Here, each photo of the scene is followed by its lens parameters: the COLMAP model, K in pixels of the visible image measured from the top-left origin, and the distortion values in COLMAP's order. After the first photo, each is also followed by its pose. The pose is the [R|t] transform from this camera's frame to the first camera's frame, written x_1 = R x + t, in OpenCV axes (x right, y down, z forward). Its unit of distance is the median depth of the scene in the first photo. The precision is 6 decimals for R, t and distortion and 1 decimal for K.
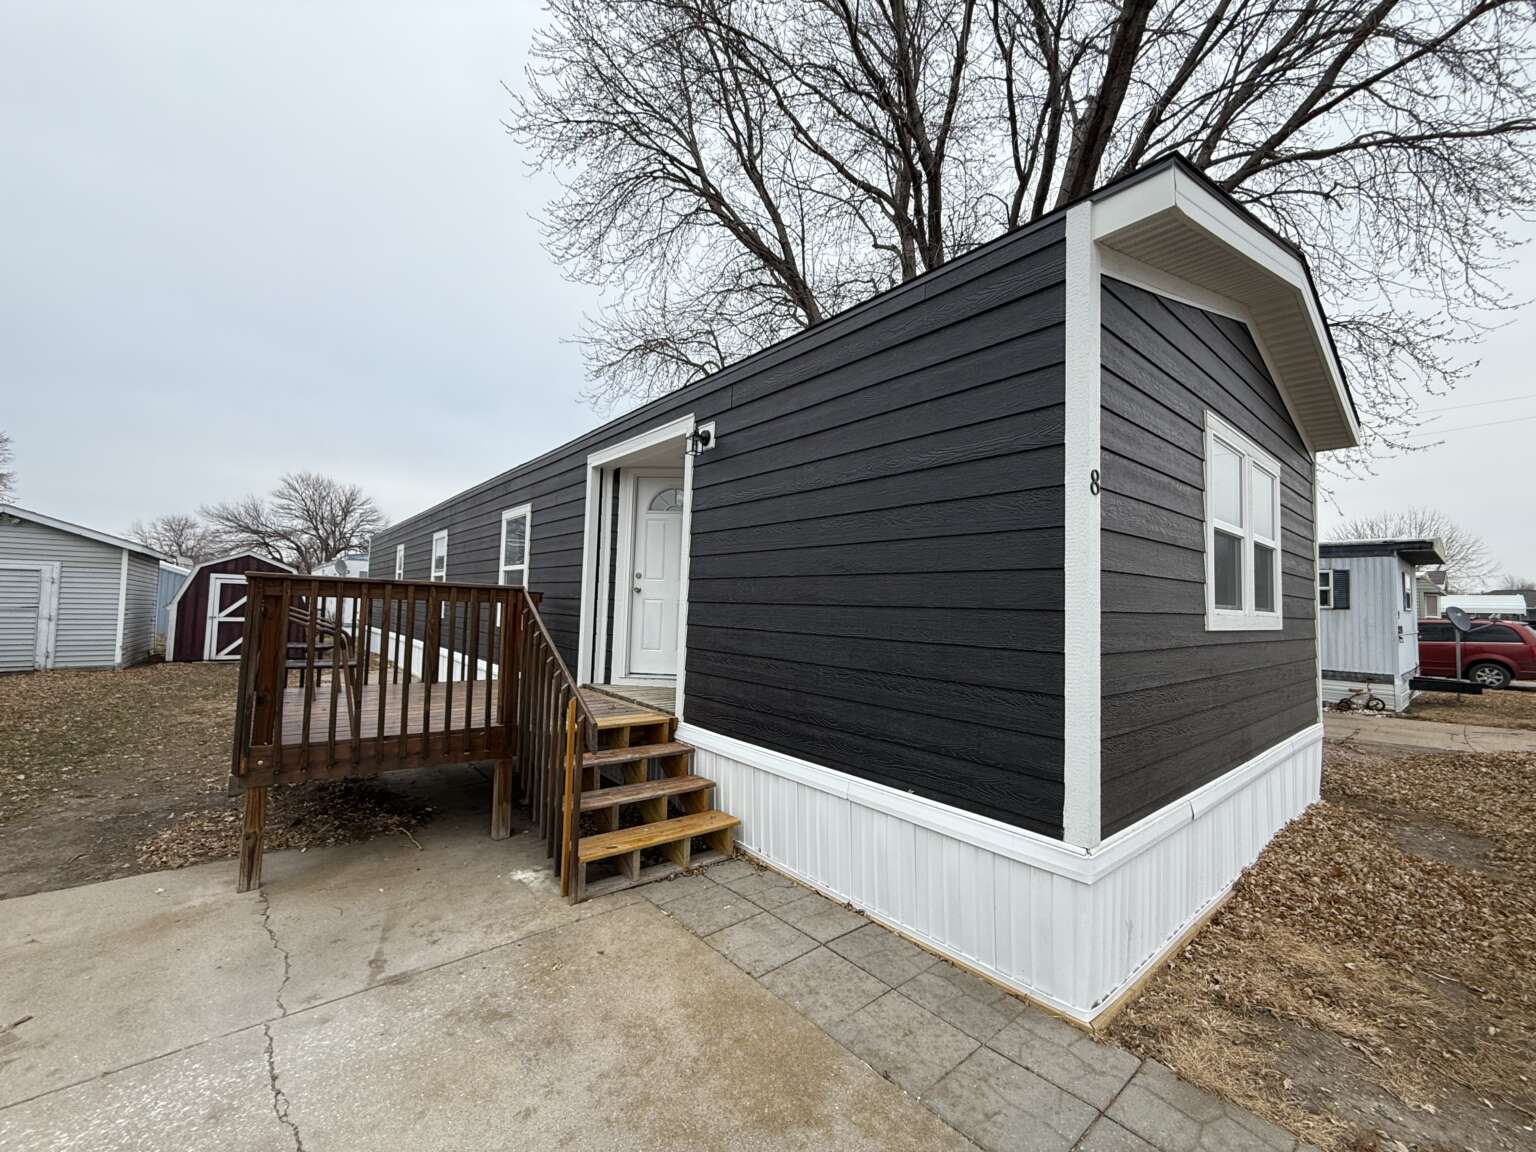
lens RADIAL K [[611.1, 0, 769.6], [0, 611.1, 577.2], [0, 0, 1]] dist [0.000699, -0.000288]
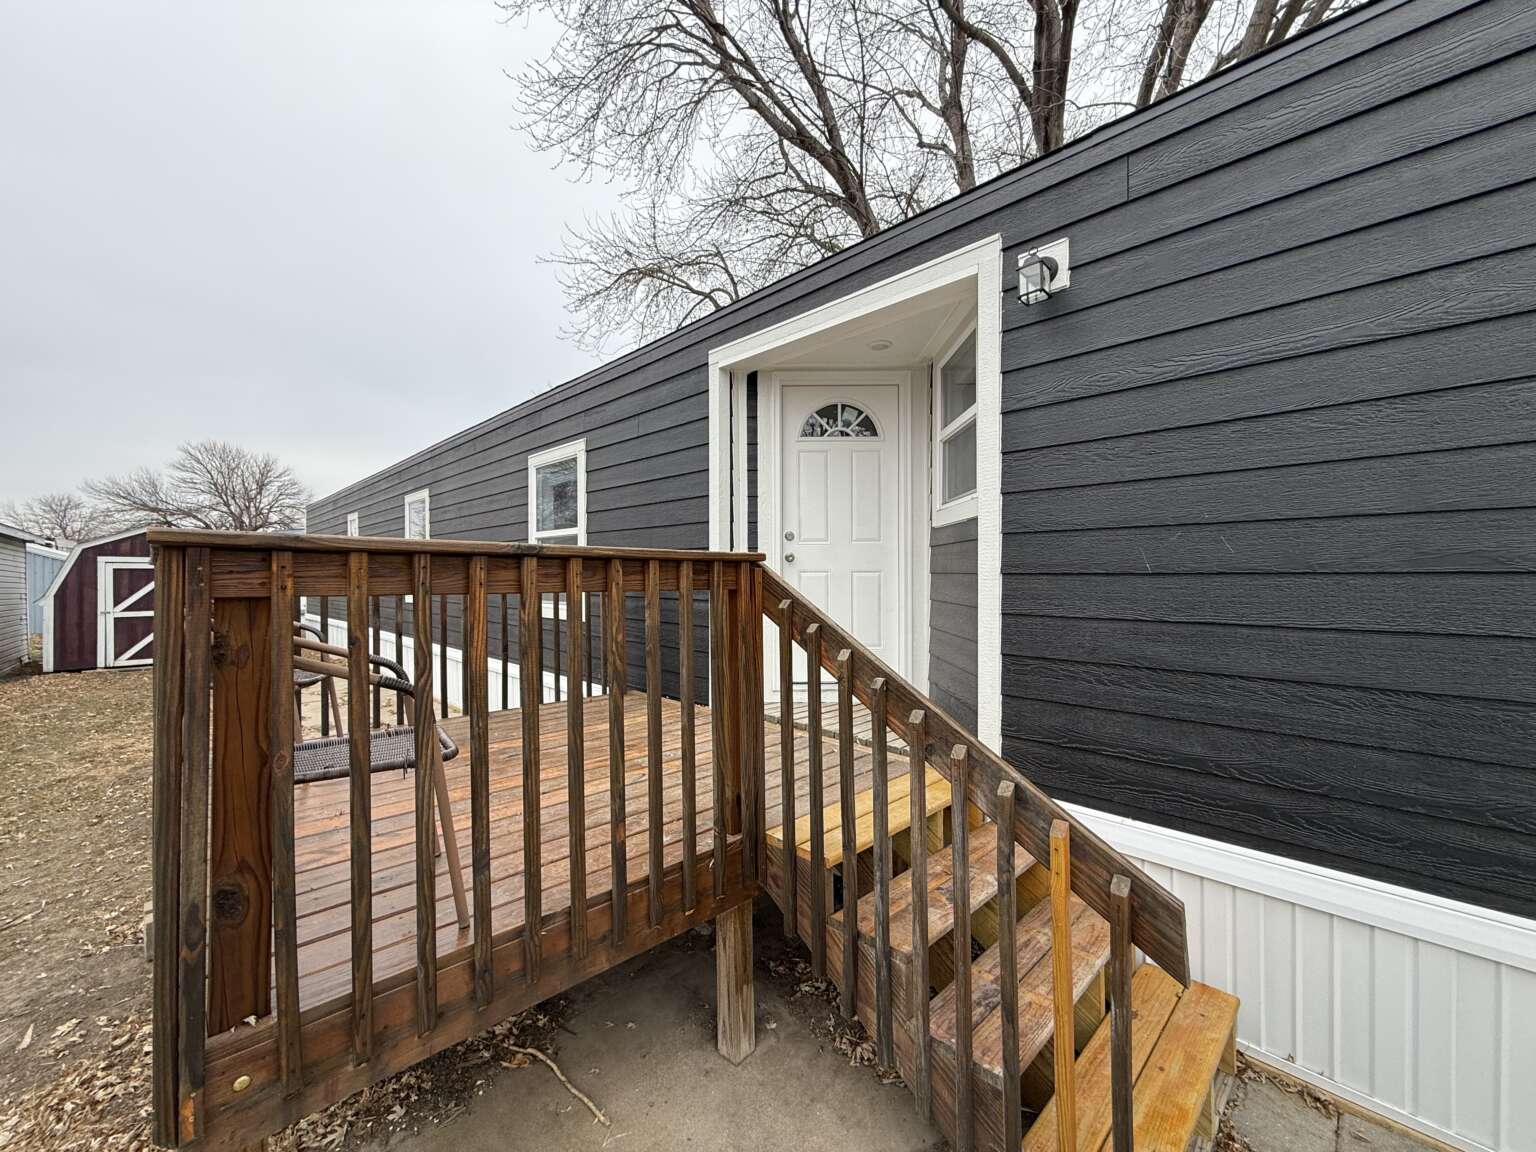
lens RADIAL K [[611.1, 0, 772.0], [0, 611.1, 576.5], [0, 0, 1]] dist [0.000699, -0.000288]
pose [[0.995655, -0.033832, 0.086752, -0.363541], [0.029164, 0.998086, 0.054528, 0.005166], [-0.088431, -0.051761, 0.994737, 0.422416]]
